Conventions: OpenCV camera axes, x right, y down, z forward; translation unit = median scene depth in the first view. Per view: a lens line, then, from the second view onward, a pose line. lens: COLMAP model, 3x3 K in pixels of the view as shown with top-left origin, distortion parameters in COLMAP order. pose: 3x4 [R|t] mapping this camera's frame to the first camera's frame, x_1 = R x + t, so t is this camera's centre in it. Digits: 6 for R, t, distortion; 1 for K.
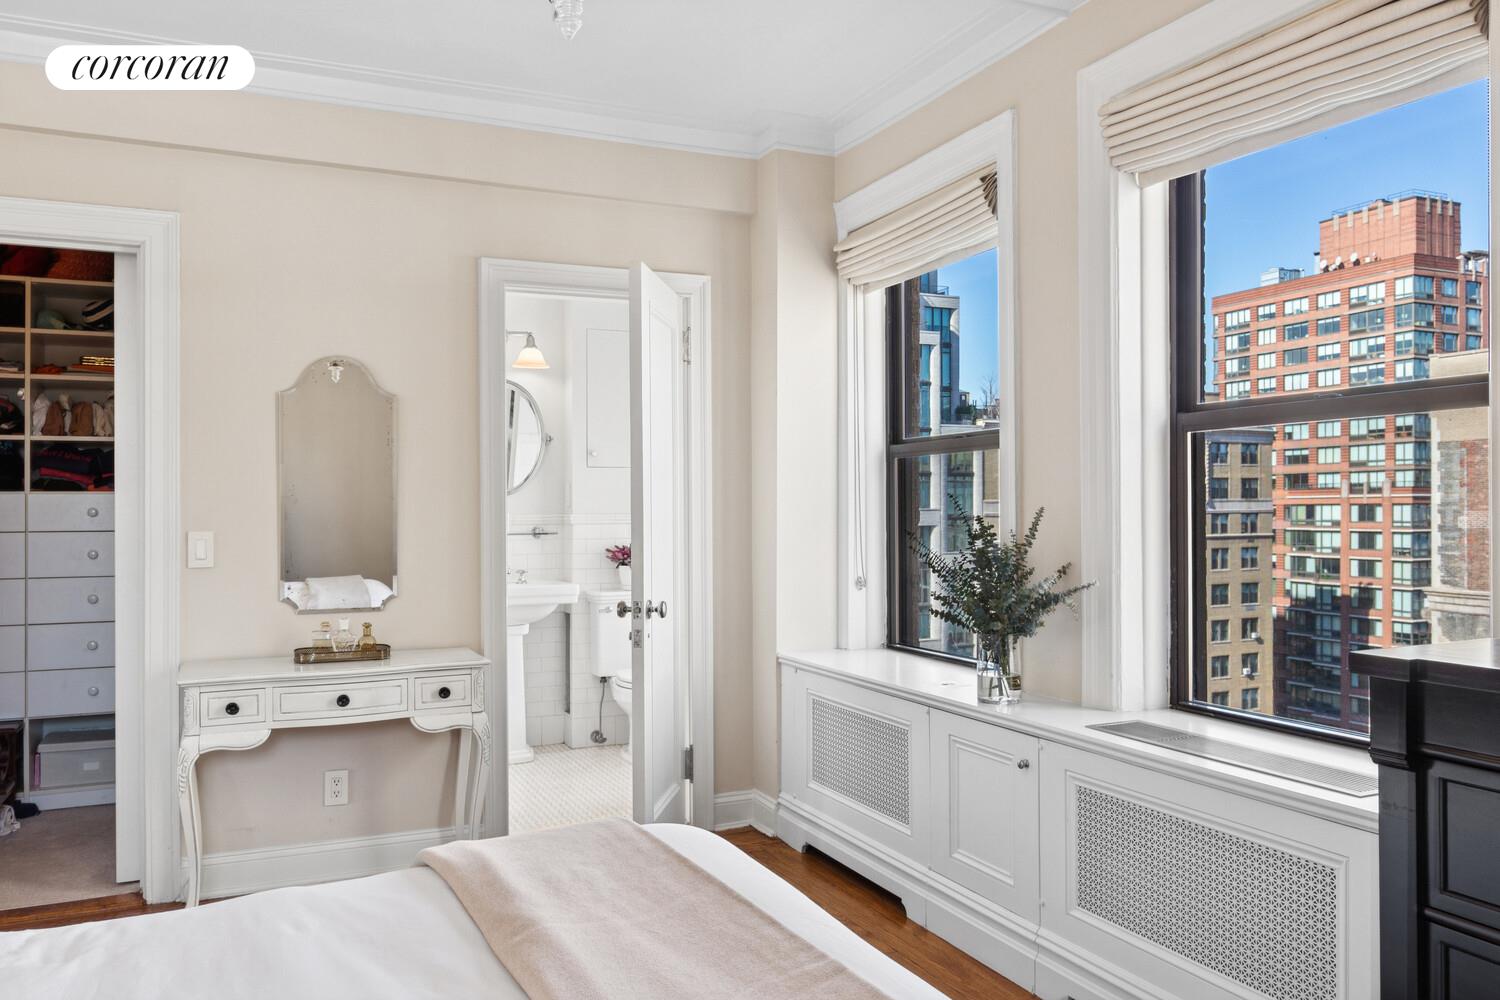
lens RADIAL K [[1142.7, 0, 752.4], [0, 1142.7, 502.0], [0, 0, 1]] dist [-0.000099, -0.000001]
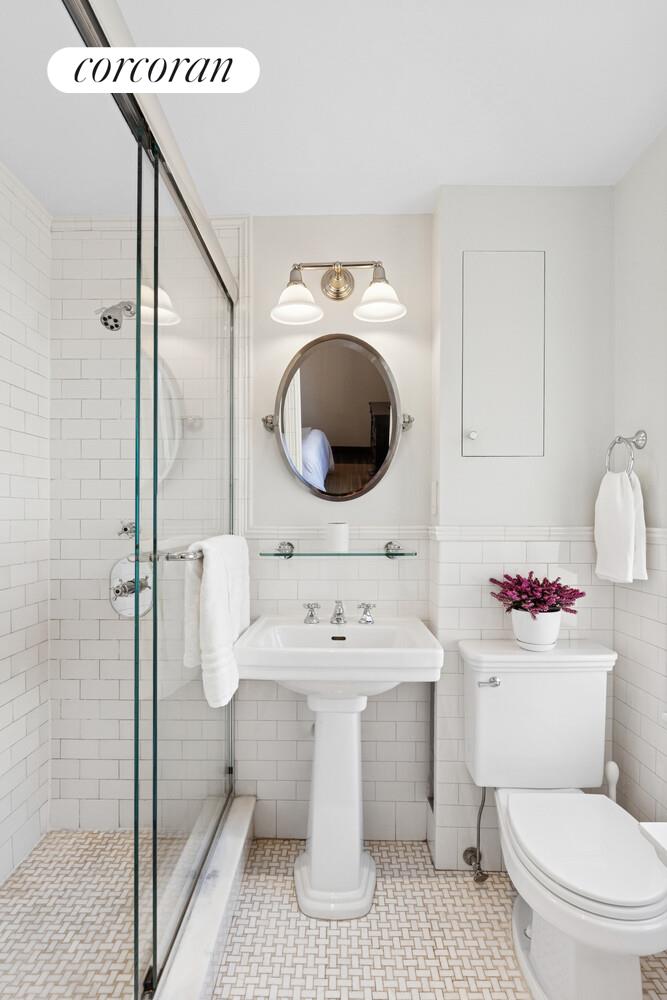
lens RADIAL K [[484.2, 0, 334.7], [0, 484.2, 506.5], [0, 0, 1]] dist [-0.003684, -0.000196]
pose [[0.909513, 0.011264, -0.415522, -0.094399], [-0.009476, 0.999935, 0.006364, -0.002958], [0.415566, -0.001851, 0.909561, 0.709920]]
